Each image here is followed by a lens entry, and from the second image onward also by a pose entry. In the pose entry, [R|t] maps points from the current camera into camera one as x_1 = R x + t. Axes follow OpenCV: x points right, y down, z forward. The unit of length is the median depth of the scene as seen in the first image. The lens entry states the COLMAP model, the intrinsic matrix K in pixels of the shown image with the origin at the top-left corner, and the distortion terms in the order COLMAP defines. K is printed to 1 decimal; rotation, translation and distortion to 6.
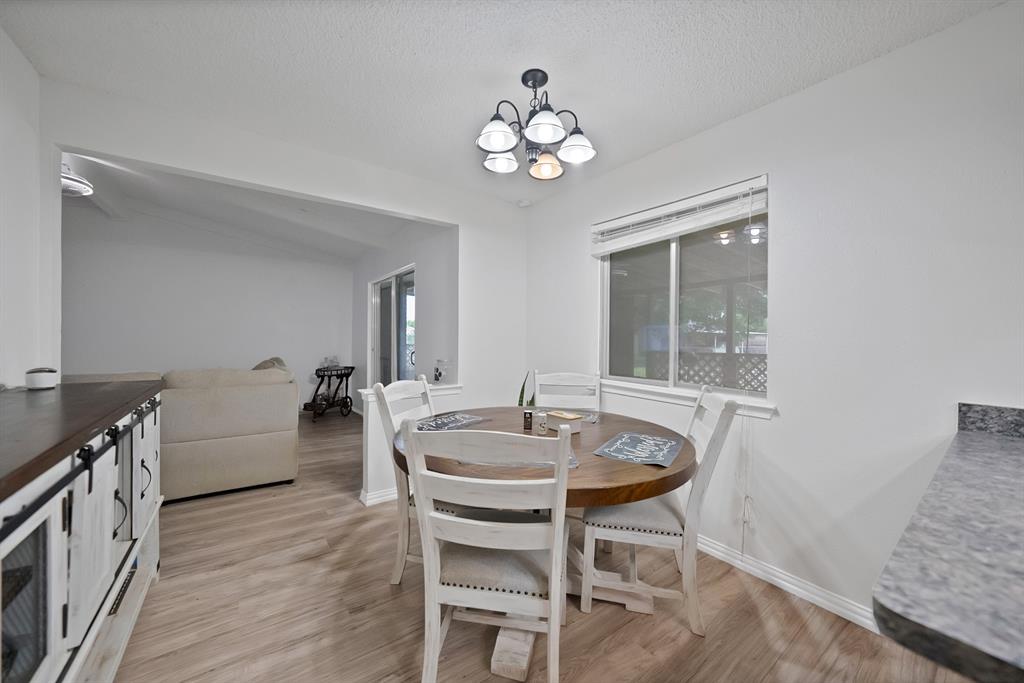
lens RADIAL K [[382.8, 0, 517.3], [0, 382.8, 339.8], [0, 0, 1]] dist [-0.011770, 0.002521]
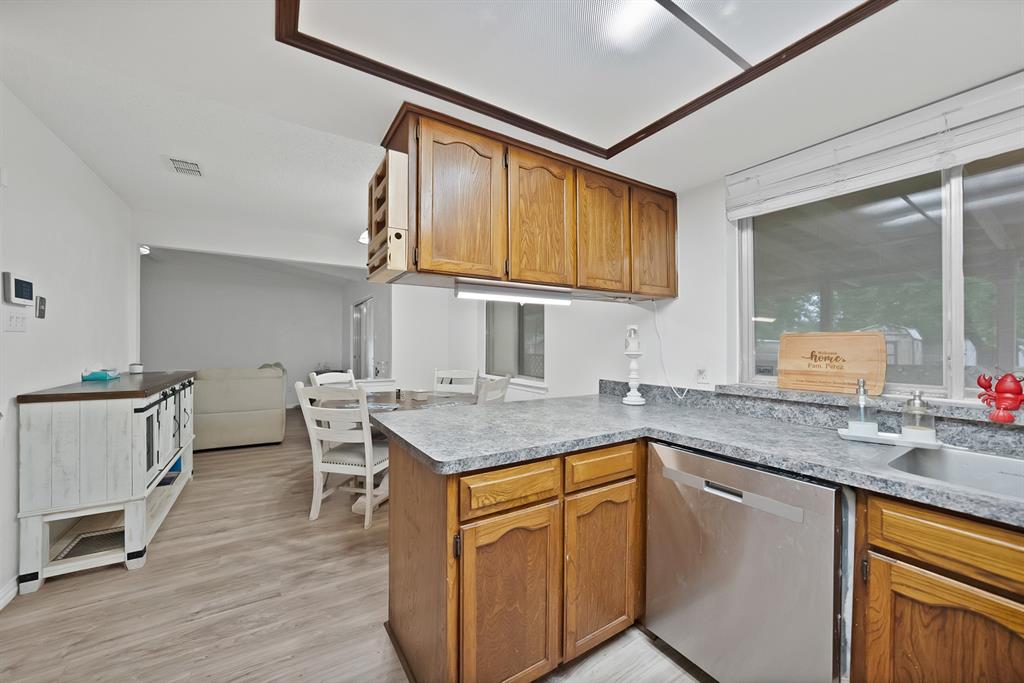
lens RADIAL K [[382.8, 0, 527.6], [0, 382.8, 347.0], [0, 0, 1]] dist [-0.011770, 0.002521]
pose [[0.999470, -0.004833, -0.032181, 0.729026], [0.004680, 0.999977, -0.004832, 0.009159], [0.032204, 0.004679, 0.999470, -0.780003]]
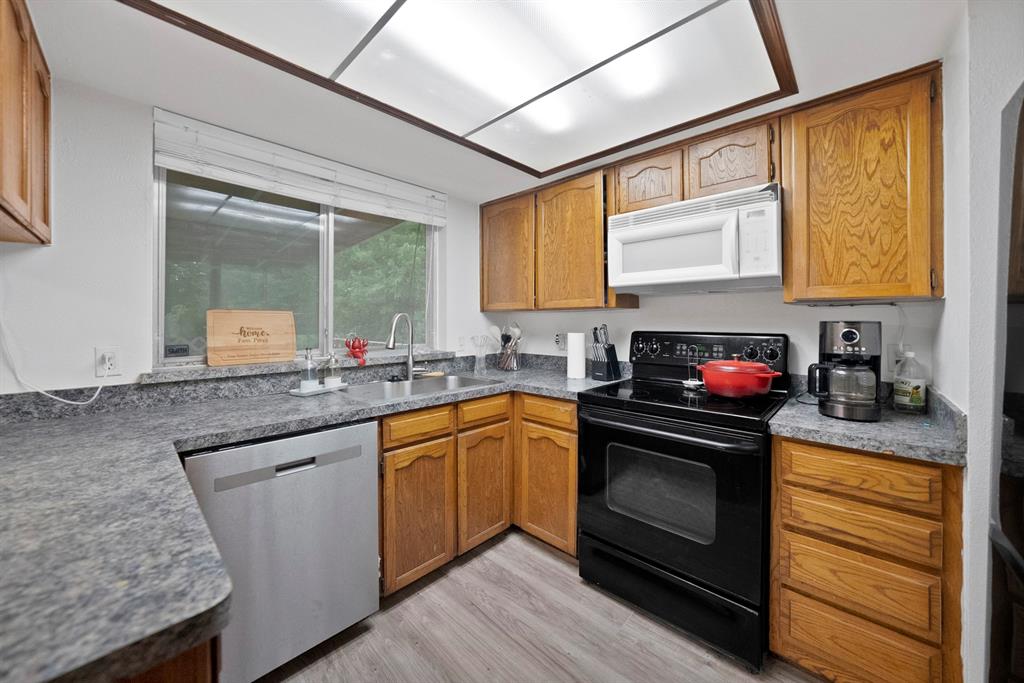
lens RADIAL K [[382.8, 0, 522.0], [0, 382.8, 320.4], [0, 0, 1]] dist [-0.011770, 0.002521]
pose [[-0.212502, -0.005087, 0.977147, 0.256679], [0.005069, 0.999967, 0.006308, -0.002133], [-0.977148, 0.006294, -0.212469, -0.298749]]
